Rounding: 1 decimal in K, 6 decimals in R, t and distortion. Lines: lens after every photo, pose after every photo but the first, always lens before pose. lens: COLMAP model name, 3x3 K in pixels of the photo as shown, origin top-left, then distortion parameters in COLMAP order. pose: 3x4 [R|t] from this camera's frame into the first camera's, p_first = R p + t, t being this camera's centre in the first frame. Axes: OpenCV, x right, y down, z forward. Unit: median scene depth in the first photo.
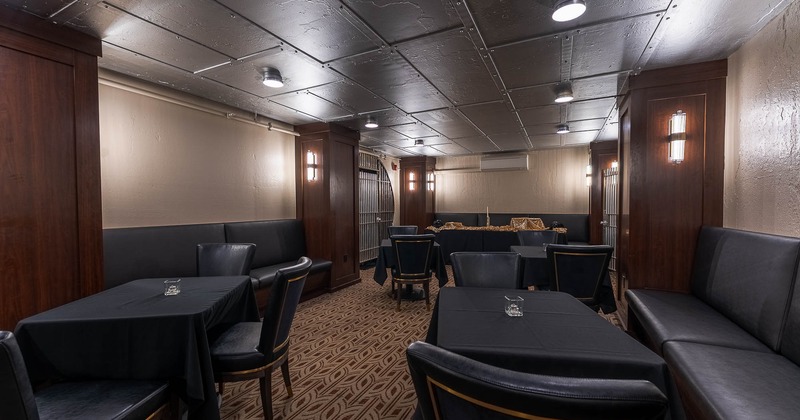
lens RADIAL K [[319.1, 0, 400.0], [0, 319.1, 210.0], [0, 0, 1]] dist [-0.000108, -0.000004]
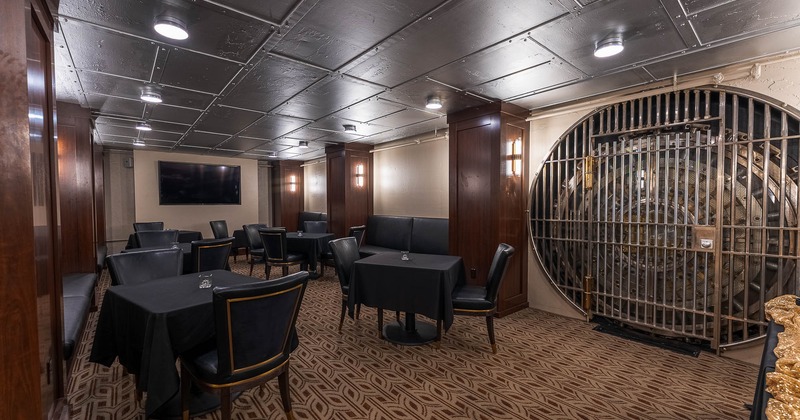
lens RADIAL K [[327.1, 0, 400.0], [0, 327.1, 210.0], [0, 0, 1]] dist [0.000044, 0.000001]
pose [[-0.387448, 0.028290, -0.921457, 0.623133], [-0.023249, 0.998911, 0.040444, -0.026835], [0.921598, 0.037093, -0.386368, 1.049210]]
